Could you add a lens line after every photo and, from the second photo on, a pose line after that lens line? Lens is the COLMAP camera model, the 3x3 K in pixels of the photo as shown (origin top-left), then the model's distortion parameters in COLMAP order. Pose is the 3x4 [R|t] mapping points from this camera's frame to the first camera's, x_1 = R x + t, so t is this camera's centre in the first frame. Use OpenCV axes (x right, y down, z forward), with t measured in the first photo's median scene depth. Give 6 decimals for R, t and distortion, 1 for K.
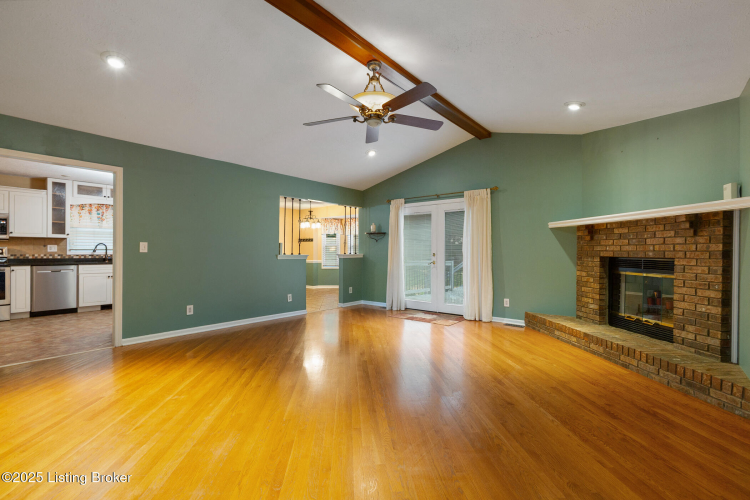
lens RADIAL K [[338.5, 0, 375.0], [0, 338.5, 250.0], [0, 0, 1]] dist [-0.002258, 0.000056]
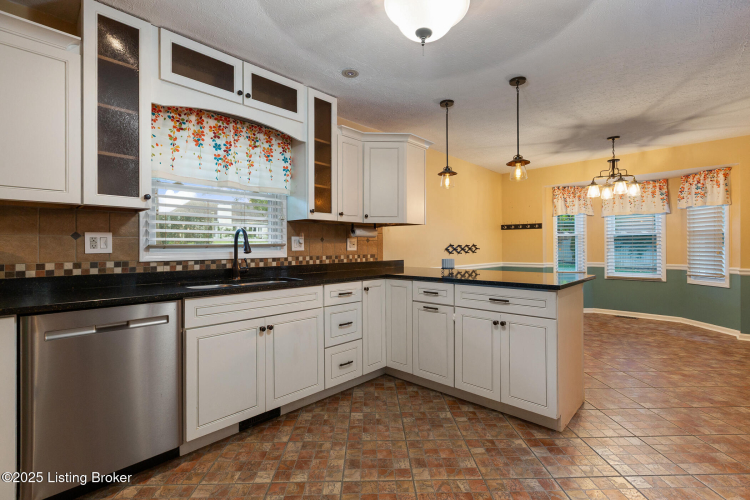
lens RADIAL K [[345.0, 0, 373.7], [0, 345.0, 242.4], [0, 0, 1]] dist [-0.000477, -0.000068]
pose [[0.996520, -0.007847, -0.082985, -0.674237], [0.007261, 0.999947, -0.007365, -0.001179], [0.083038, 0.006736, 0.996524, 0.702030]]
